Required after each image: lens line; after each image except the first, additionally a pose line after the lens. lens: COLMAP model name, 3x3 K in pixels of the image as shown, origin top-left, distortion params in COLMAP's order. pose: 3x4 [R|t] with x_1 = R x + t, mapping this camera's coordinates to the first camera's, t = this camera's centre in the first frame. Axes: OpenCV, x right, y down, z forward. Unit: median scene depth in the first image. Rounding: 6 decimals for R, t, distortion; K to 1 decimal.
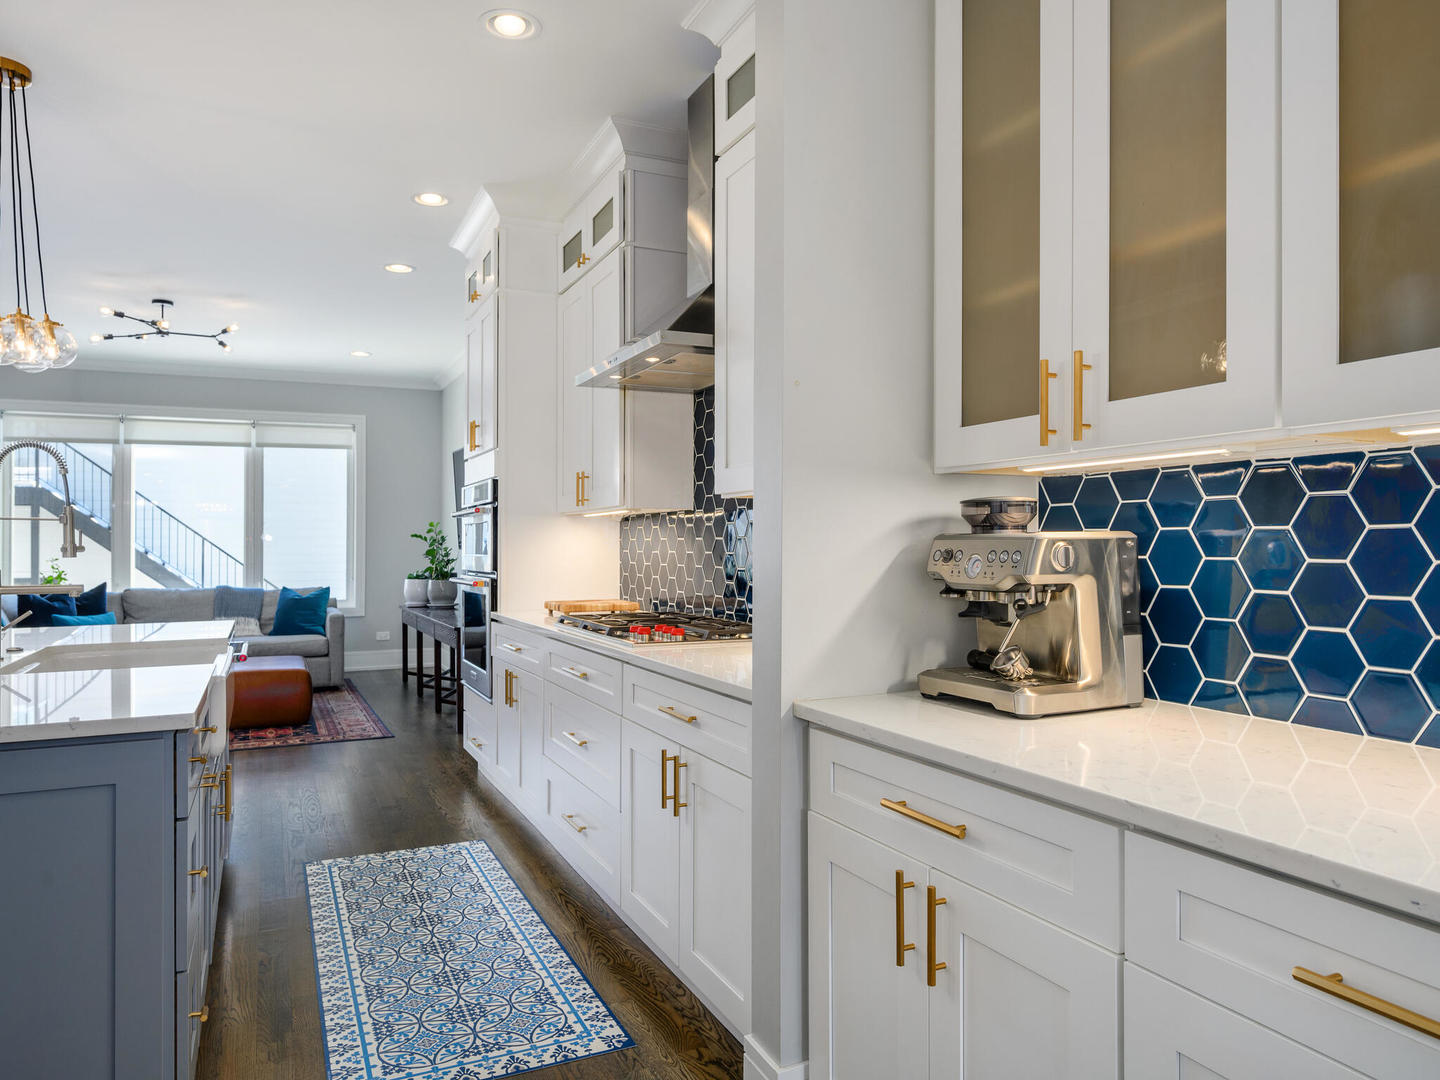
lens RADIAL K [[975.2, 0, 713.9], [0, 975.2, 536.5], [0, 0, 1]] dist [-0.000444, -0.000680]
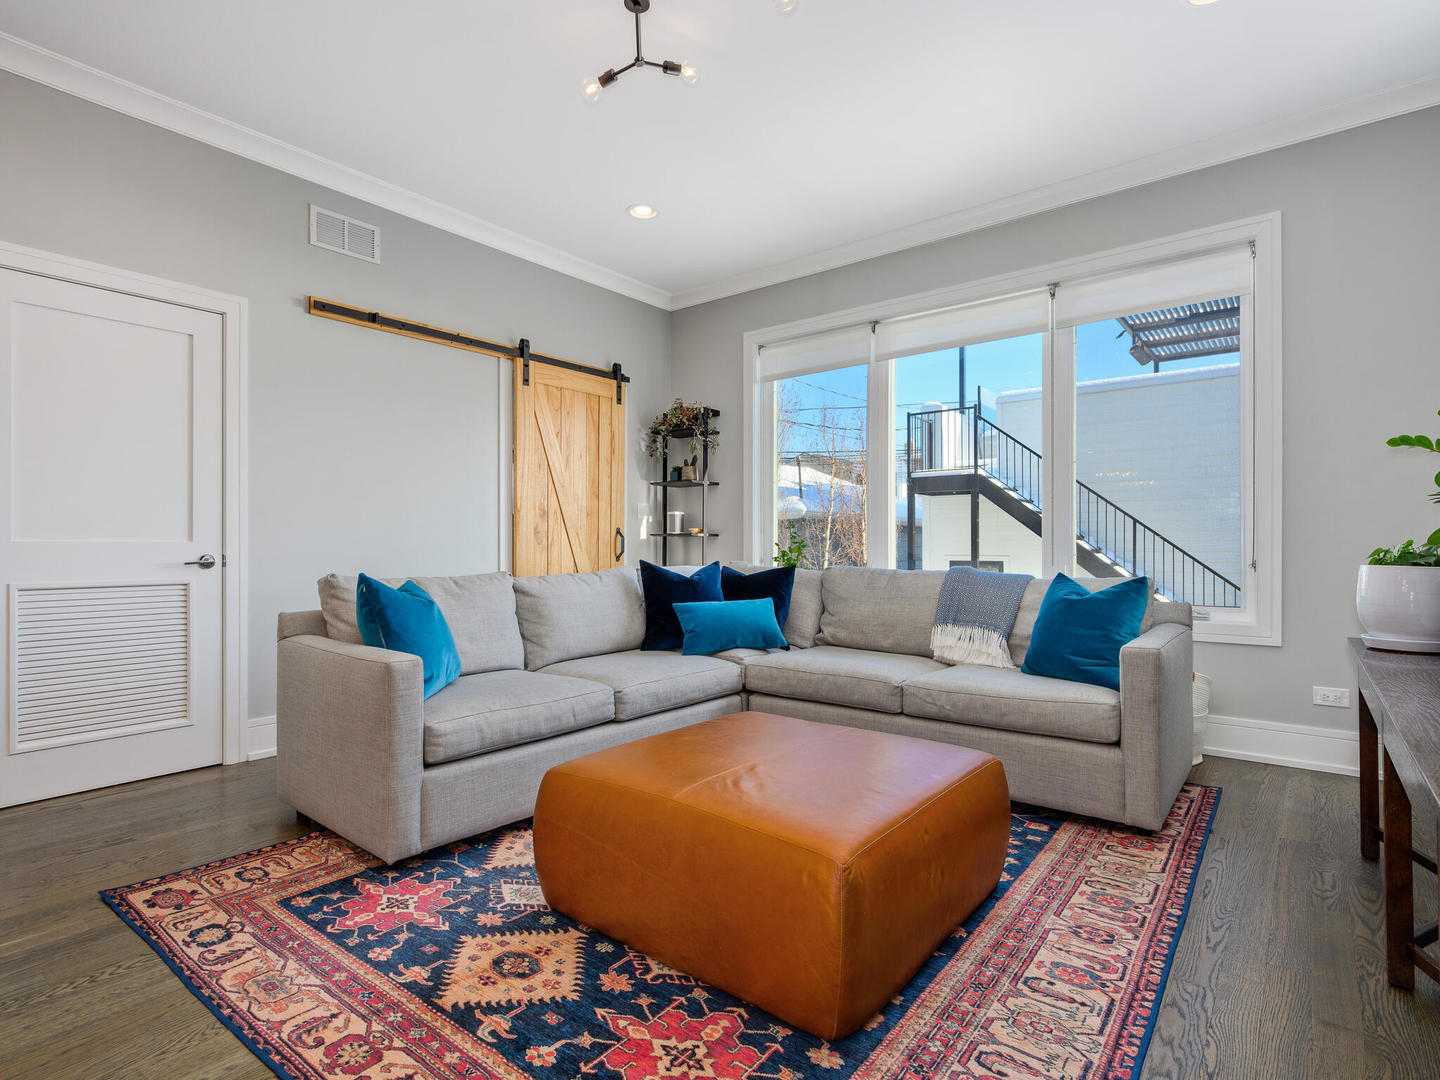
lens RADIAL K [[745.2, 0, 724.0], [0, 745.2, 541.4], [0, 0, 1]] dist [-0.002830, 0.001954]
pose [[0.460042, -0.002938, -0.887892, -0.187562], [0.006195, 0.999981, -0.000099, 0.034512], [0.887875, -0.005455, 0.460052, 0.682092]]
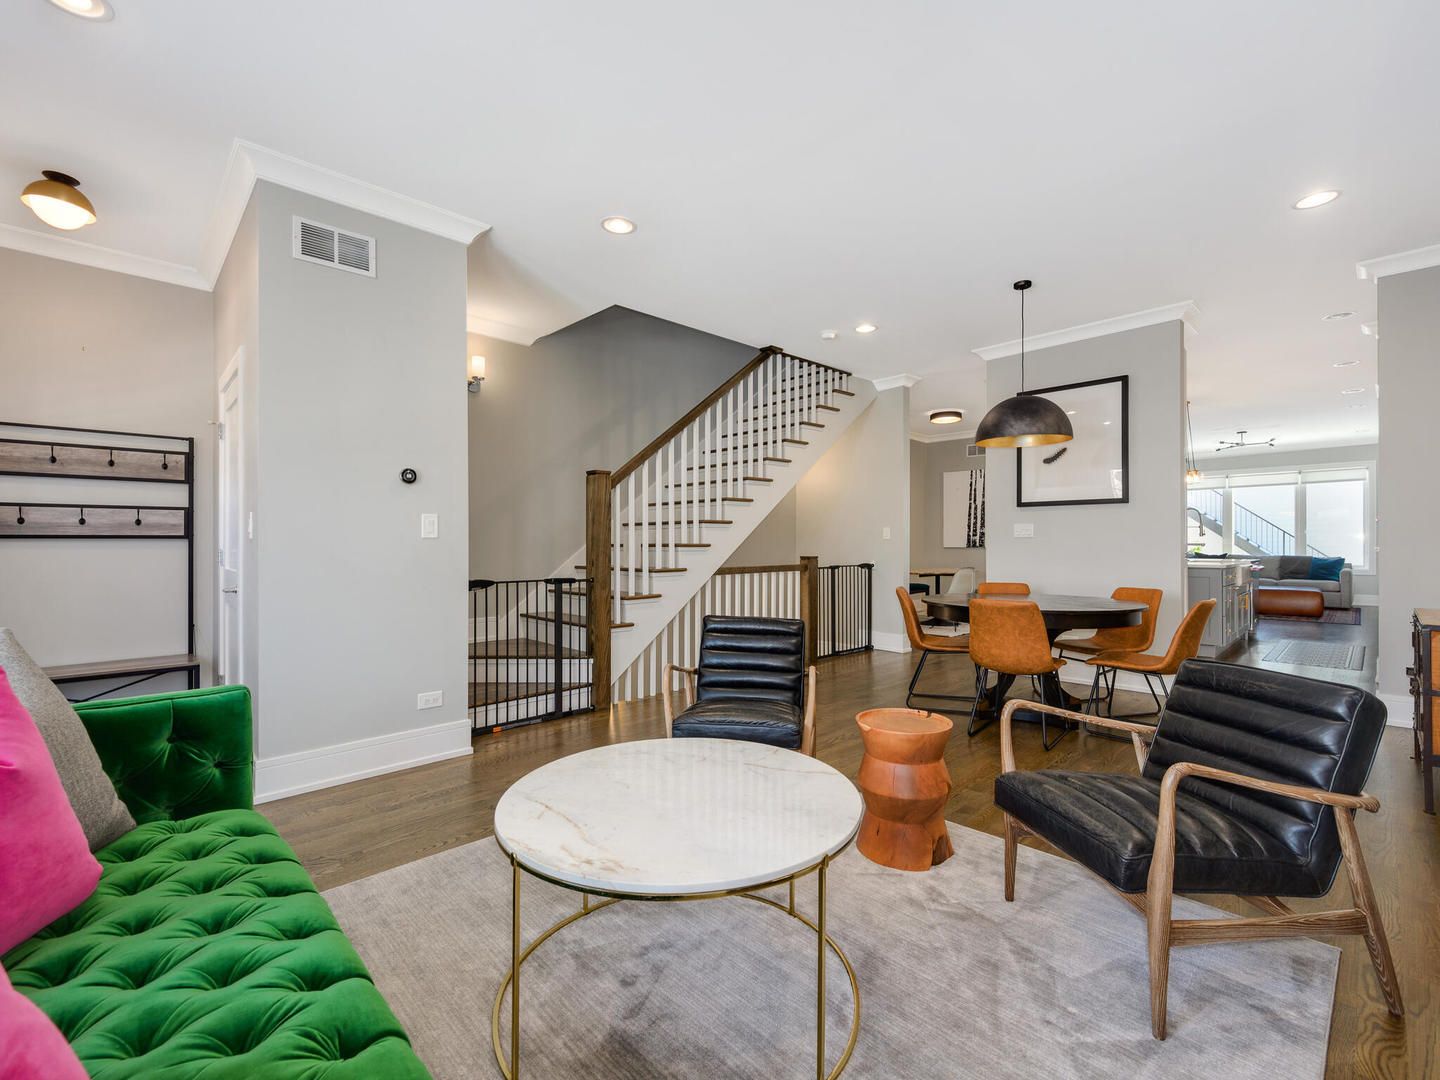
lens RADIAL K [[655.3, 0, 722.4], [0, 655.3, 541.5], [0, 0, 1]] dist [0.000713, 0.000215]
pose [[0.345219, 0.008295, -0.938485, 0.430960], [0.002012, 0.999952, 0.009578, 0.011606], [0.938520, -0.005195, 0.345186, -0.645379]]
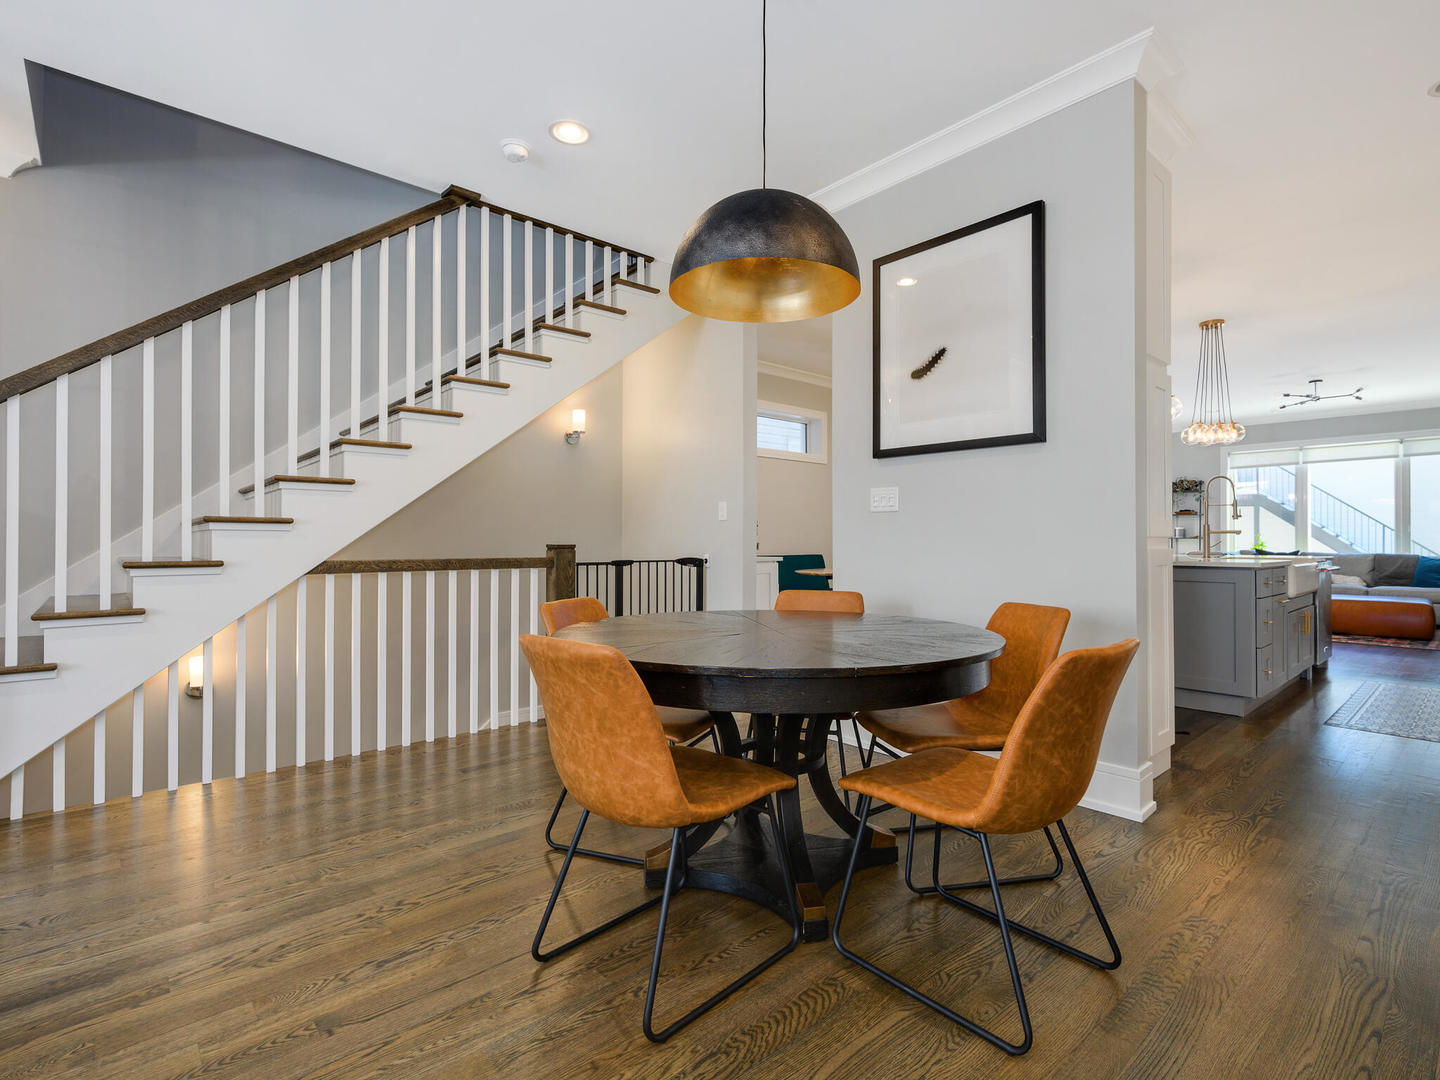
lens RADIAL K [[688.2, 0, 747.8], [0, 688.2, 534.2], [0, 0, 1]] dist [0.002796, -0.001196]
pose [[0.303904, -0.000068, -0.952703, 0.251675], [-0.001034, 0.999999, -0.000401, 0.029789], [0.952702, 0.001107, 0.303904, -0.290784]]
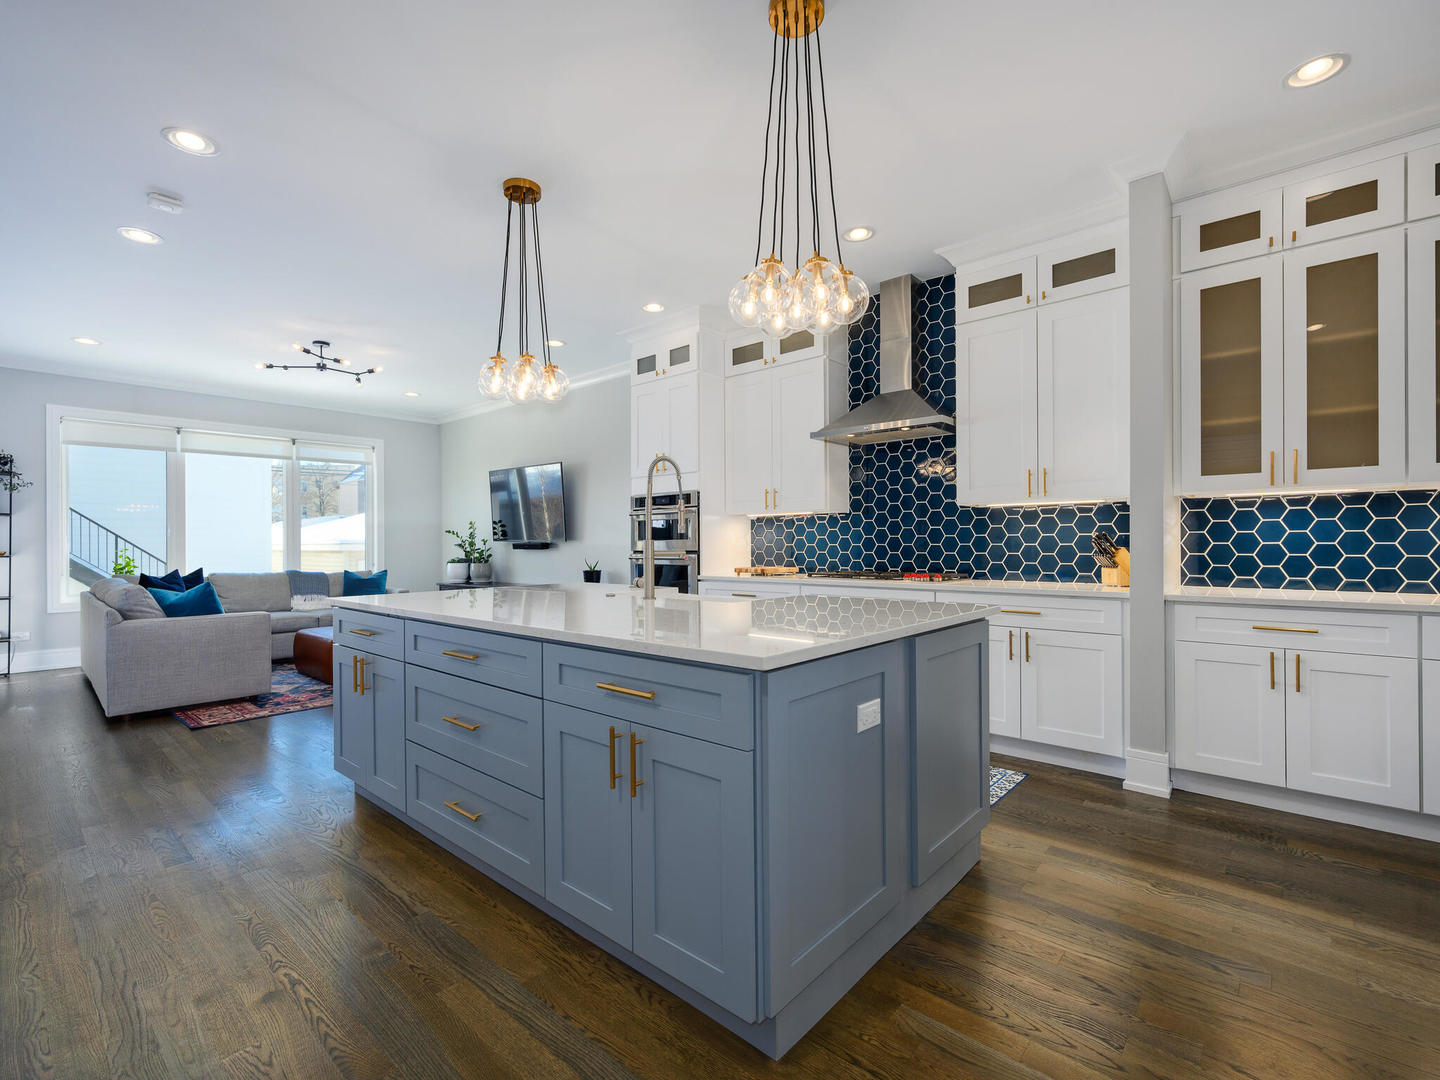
lens RADIAL K [[658.7, 0, 719.9], [0, 658.7, 544.3], [0, 0, 1]] dist [0.000304, -0.000503]
pose [[0.913298, -0.000706, 0.407292, -0.343488], [-0.002152, 0.999976, 0.006561, 0.010601], [-0.407287, -0.006868, 0.913274, 0.005310]]
